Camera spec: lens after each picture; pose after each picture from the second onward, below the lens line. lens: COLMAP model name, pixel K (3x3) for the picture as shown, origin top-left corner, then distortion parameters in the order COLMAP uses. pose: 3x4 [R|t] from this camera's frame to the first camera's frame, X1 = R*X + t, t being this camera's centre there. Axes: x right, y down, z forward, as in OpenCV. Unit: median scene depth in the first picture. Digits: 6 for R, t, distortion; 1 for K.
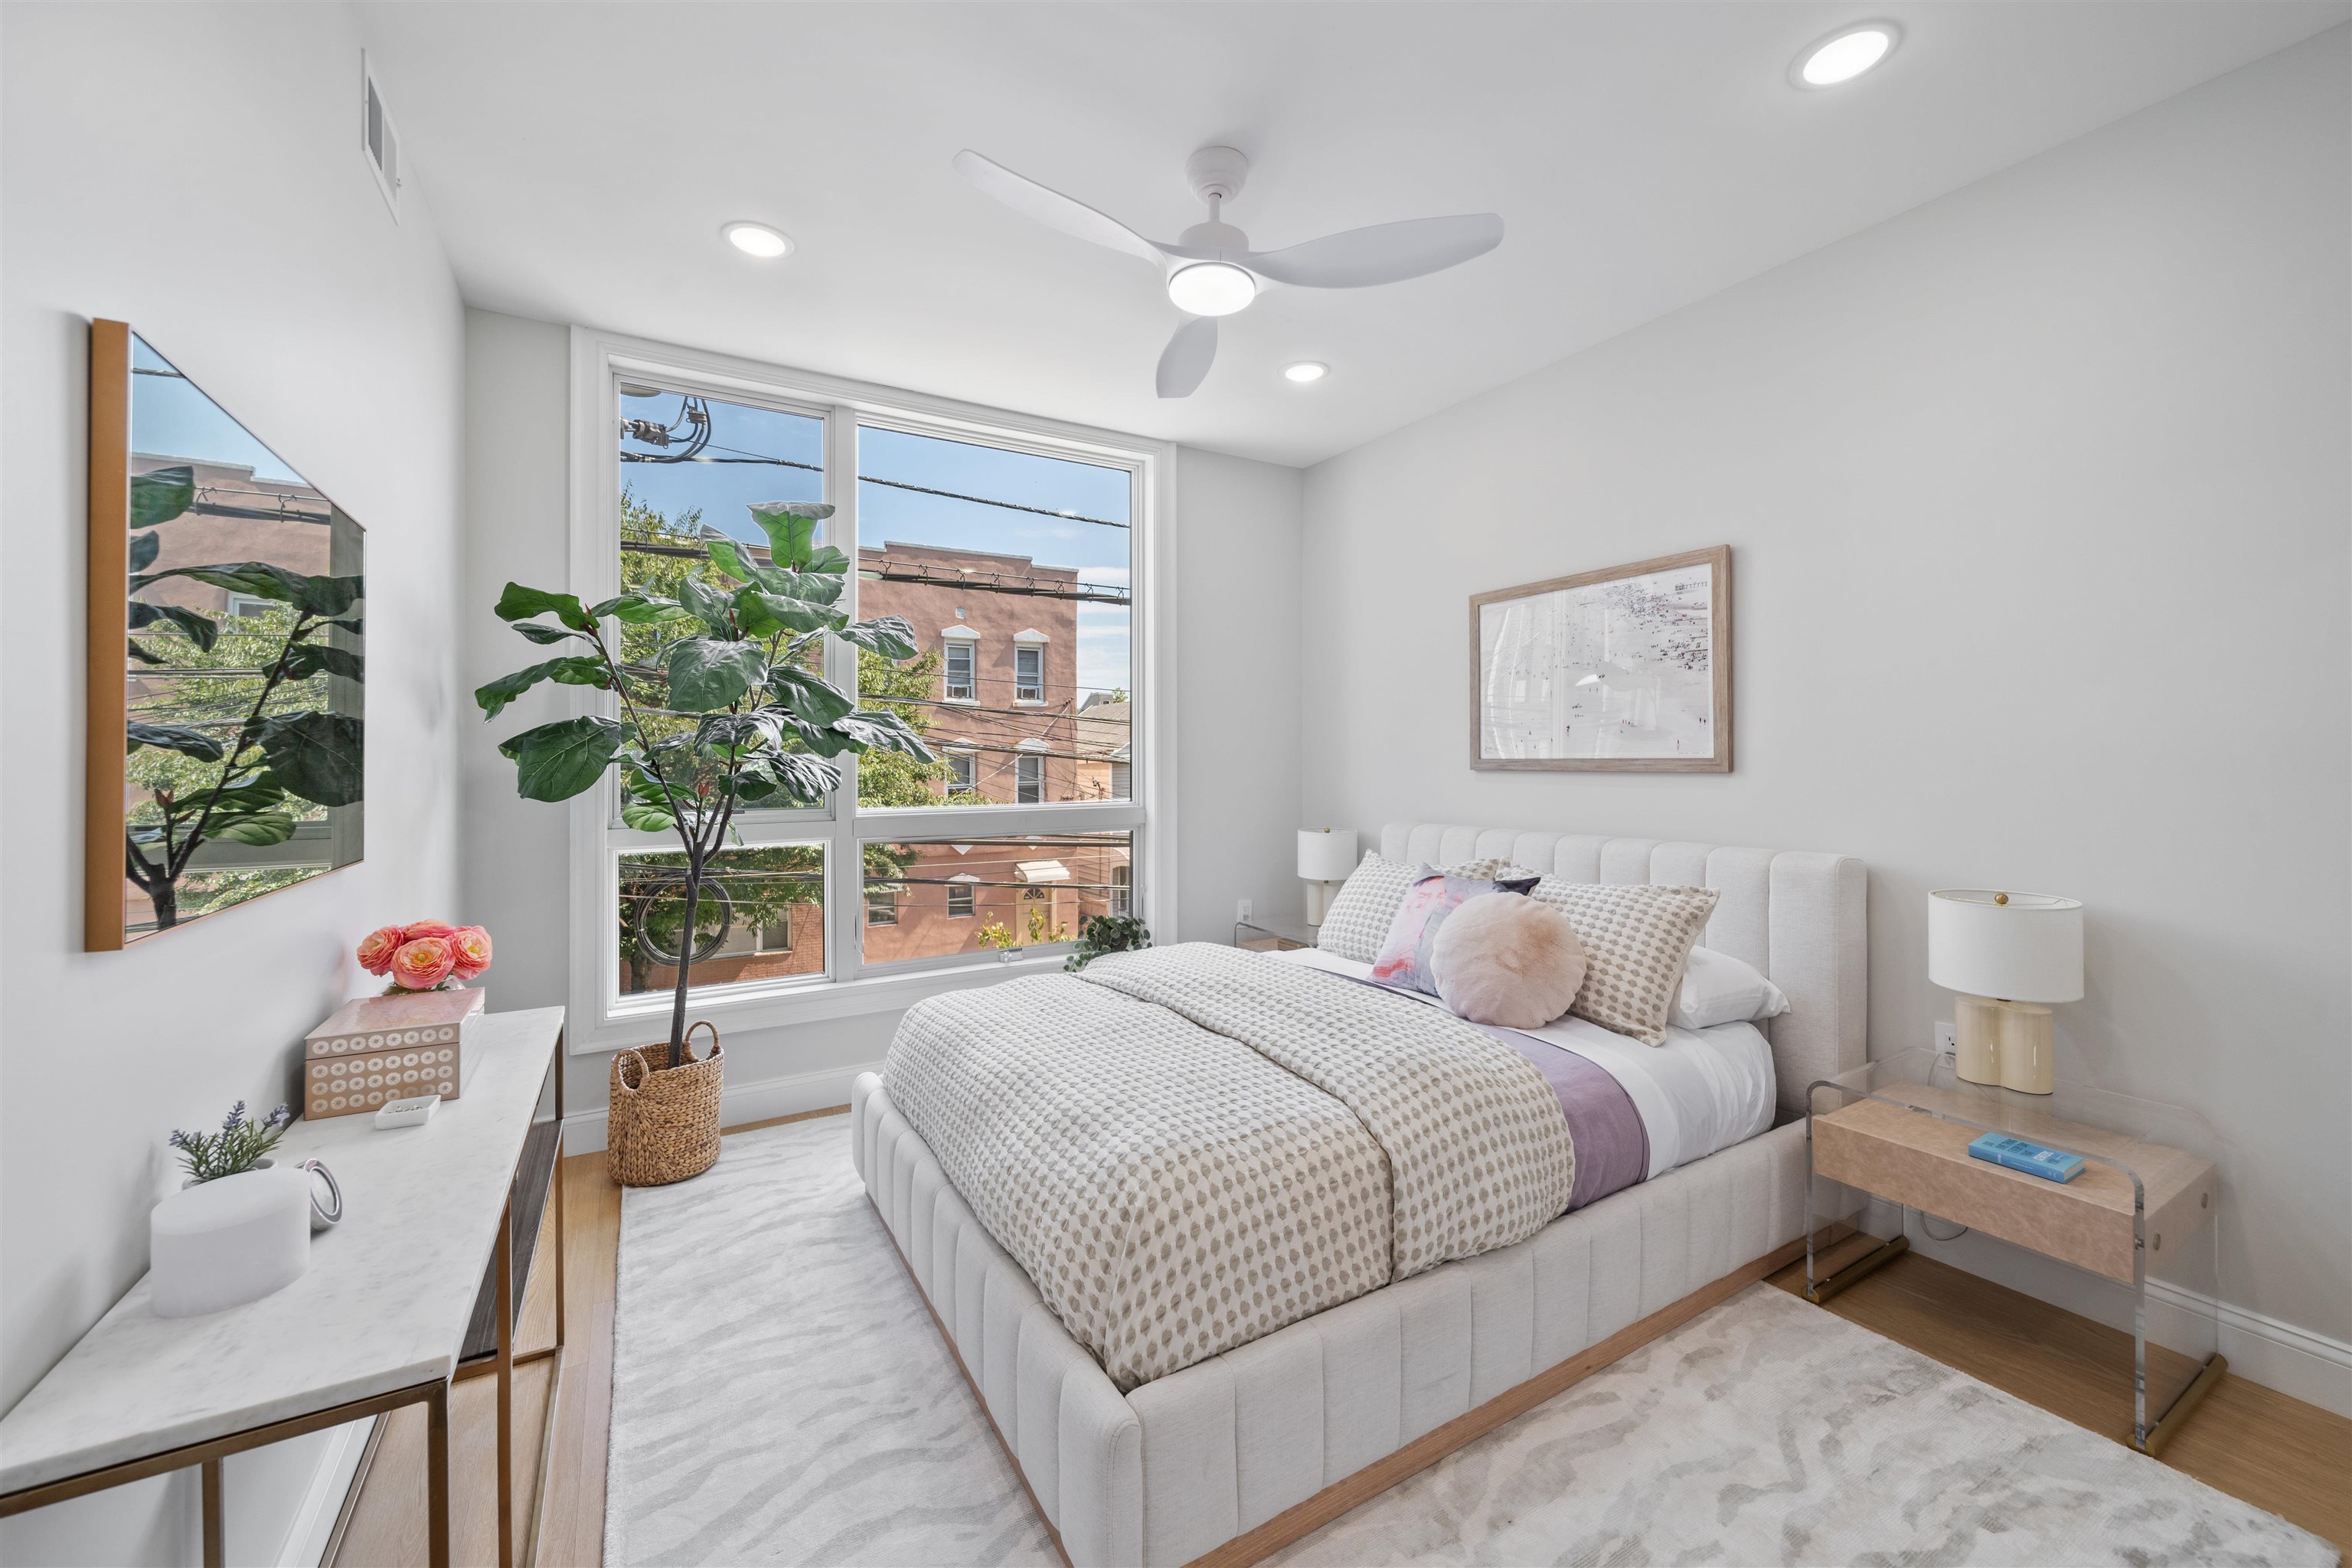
lens RADIAL K [[914.3, 0, 1176.1], [0, 914.3, 760.2], [0, 0, 1]] dist [-0.004041, -0.000175]
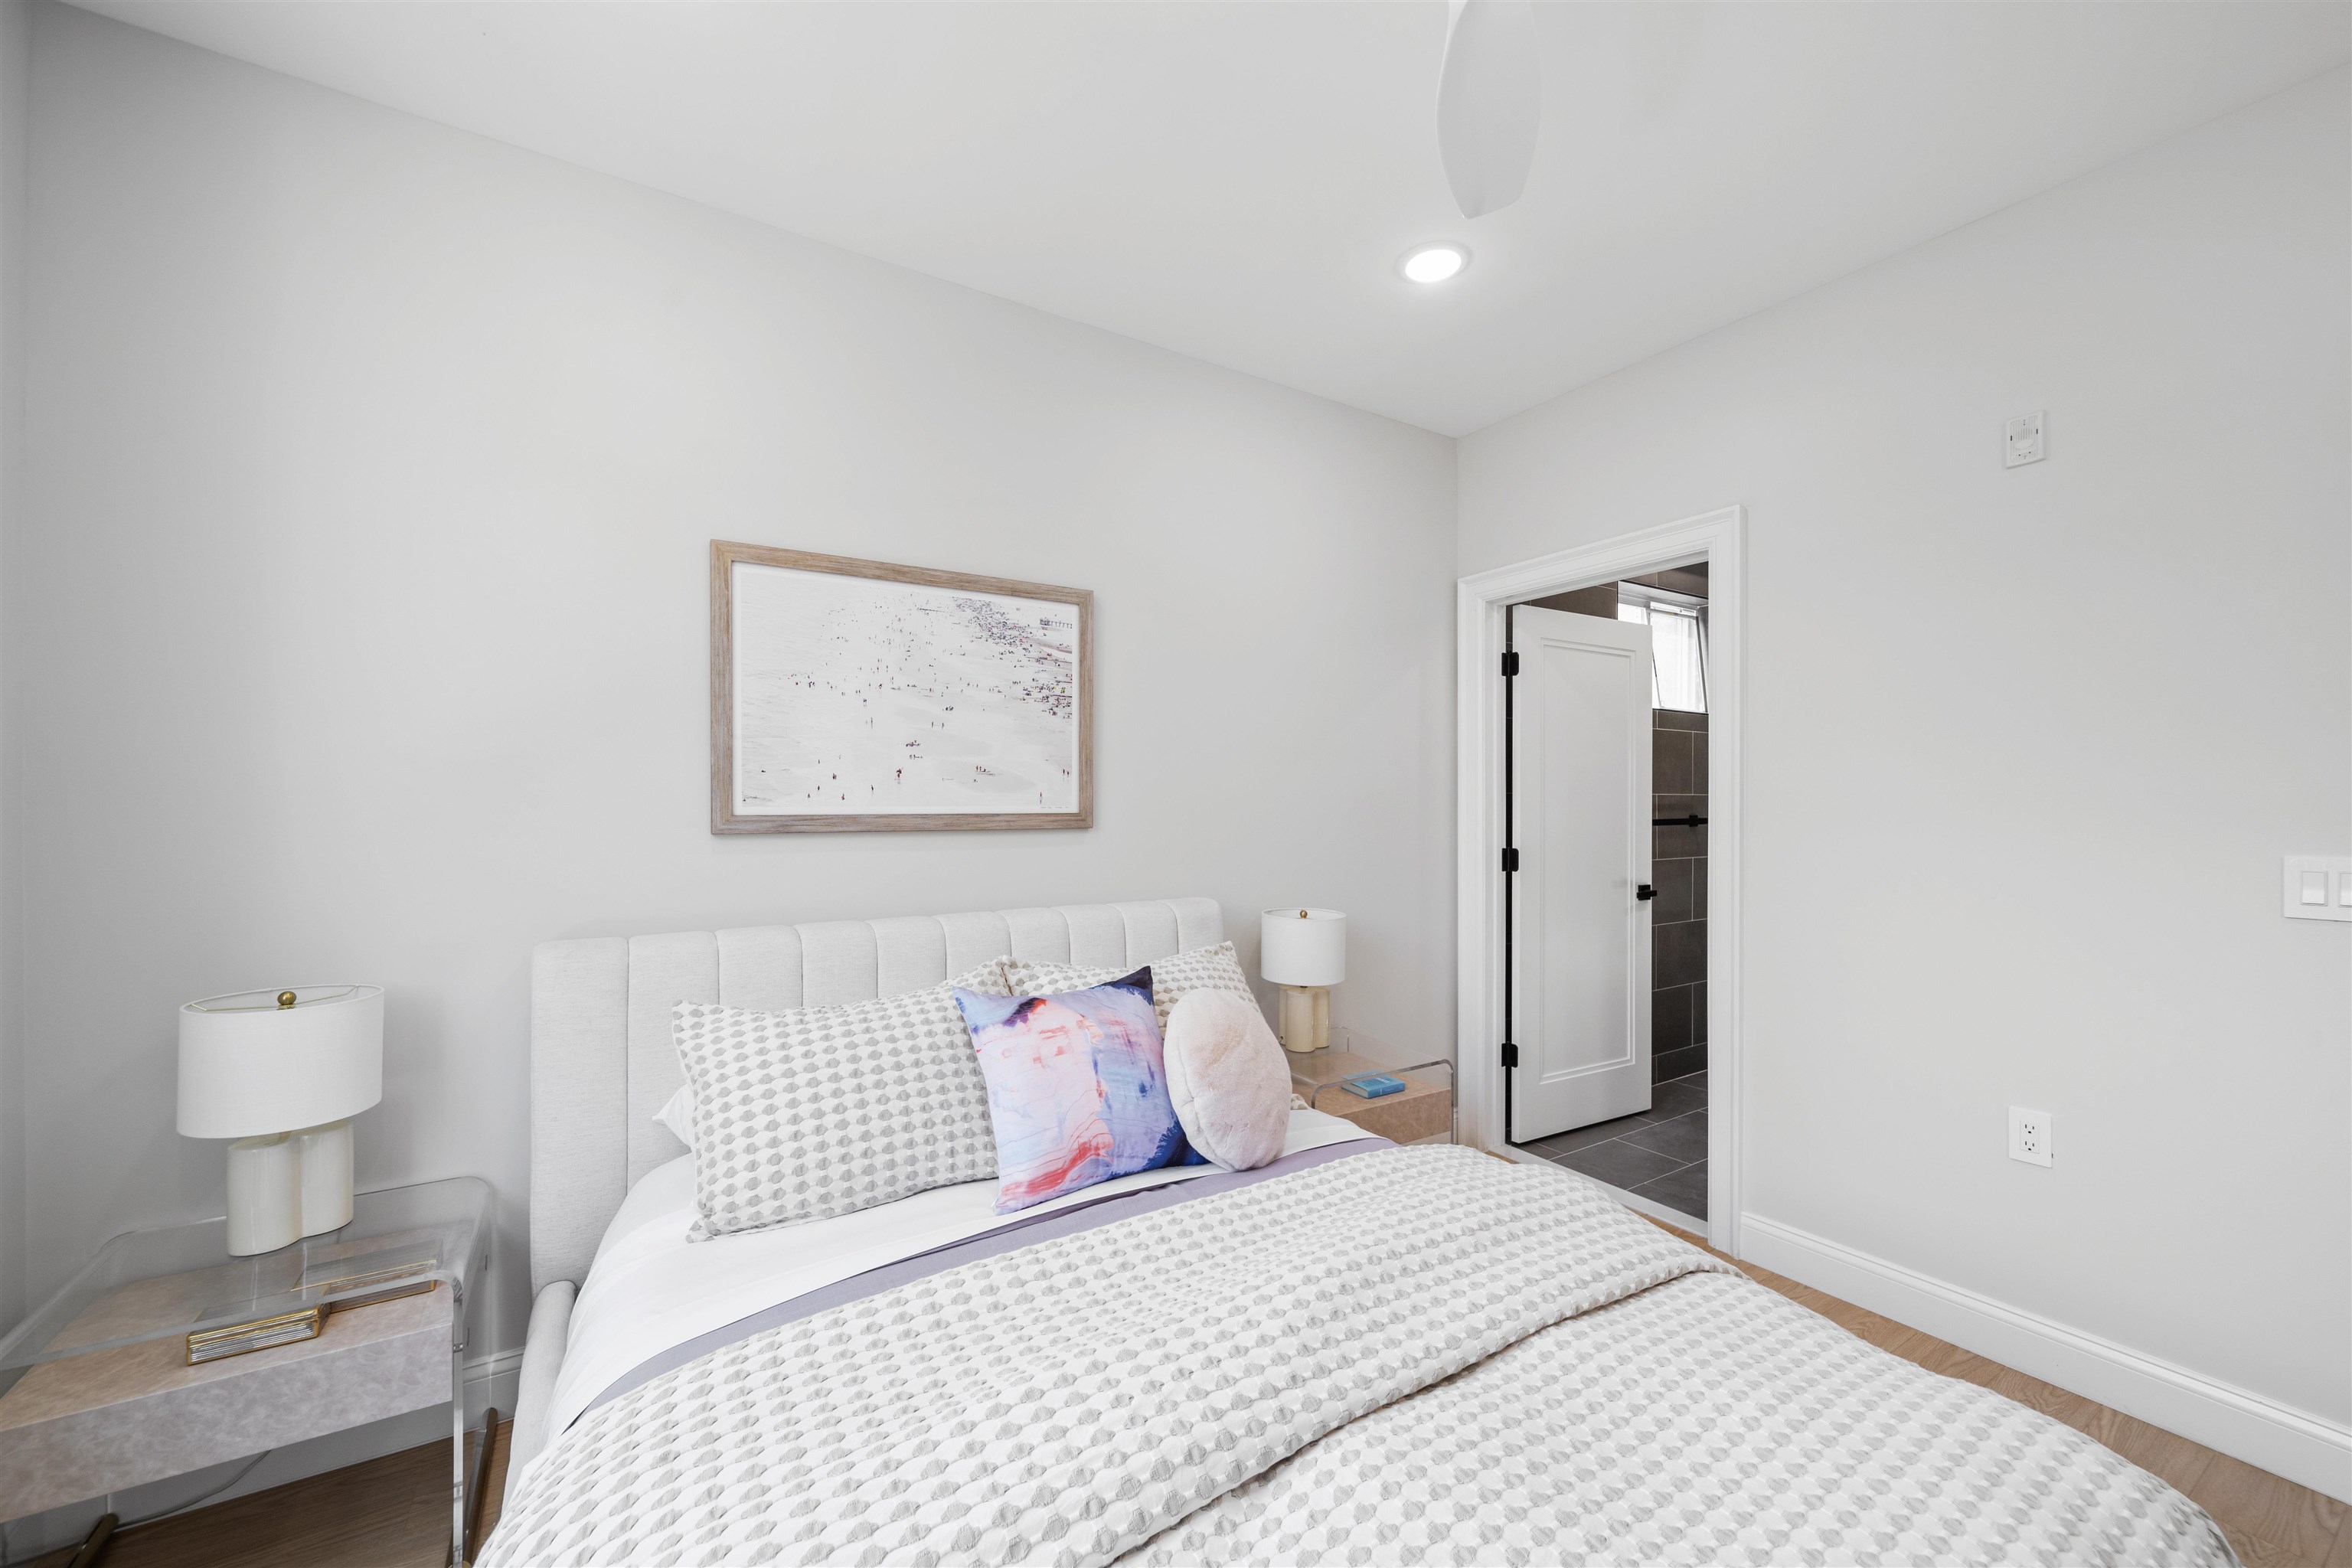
lens RADIAL K [[914.3, 0, 1168.9], [0, 914.3, 809.2], [0, 0, 1]] dist [-0.004041, -0.000175]
pose [[-0.014890, 0.000355, 0.999889, -0.342258], [0.003335, 0.999994, -0.000305, -0.005246], [-0.999884, 0.003330, -0.014891, 0.884576]]
